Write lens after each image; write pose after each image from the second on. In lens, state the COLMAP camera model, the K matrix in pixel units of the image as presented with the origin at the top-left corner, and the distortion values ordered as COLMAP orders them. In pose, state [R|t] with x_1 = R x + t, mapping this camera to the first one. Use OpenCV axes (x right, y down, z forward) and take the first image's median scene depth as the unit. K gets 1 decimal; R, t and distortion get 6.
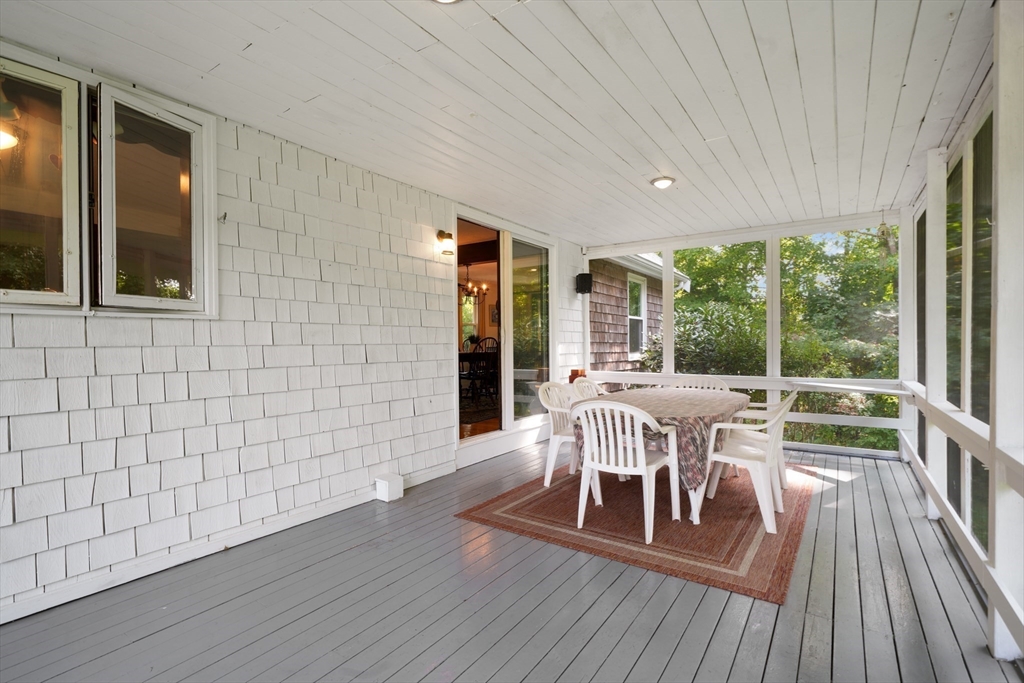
lens RADIAL K [[482.1, 0, 511.2], [0, 482.1, 347.2], [0, 0, 1]] dist [0.000651, -0.000038]
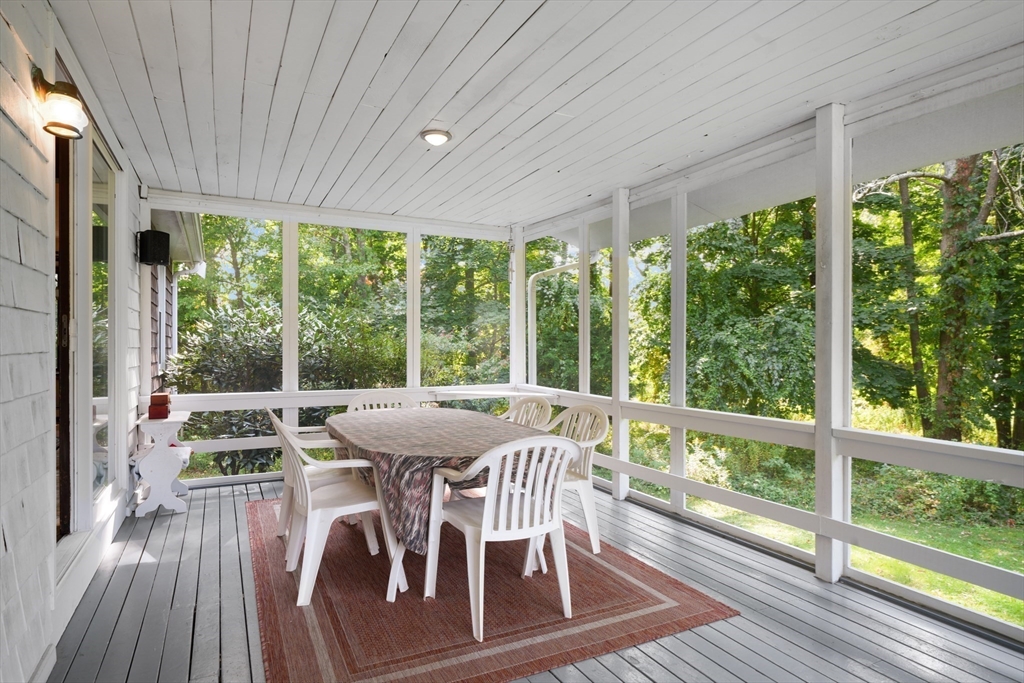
lens RADIAL K [[564.7, 0, 509.3], [0, 564.7, 341.1], [0, 0, 1]] dist [0.005463, -0.001896]
pose [[0.483631, 0.013768, 0.875164, -0.509431], [0.002776, 0.999847, -0.017264, -0.010429], [-0.875267, 0.010779, 0.483519, 0.605046]]
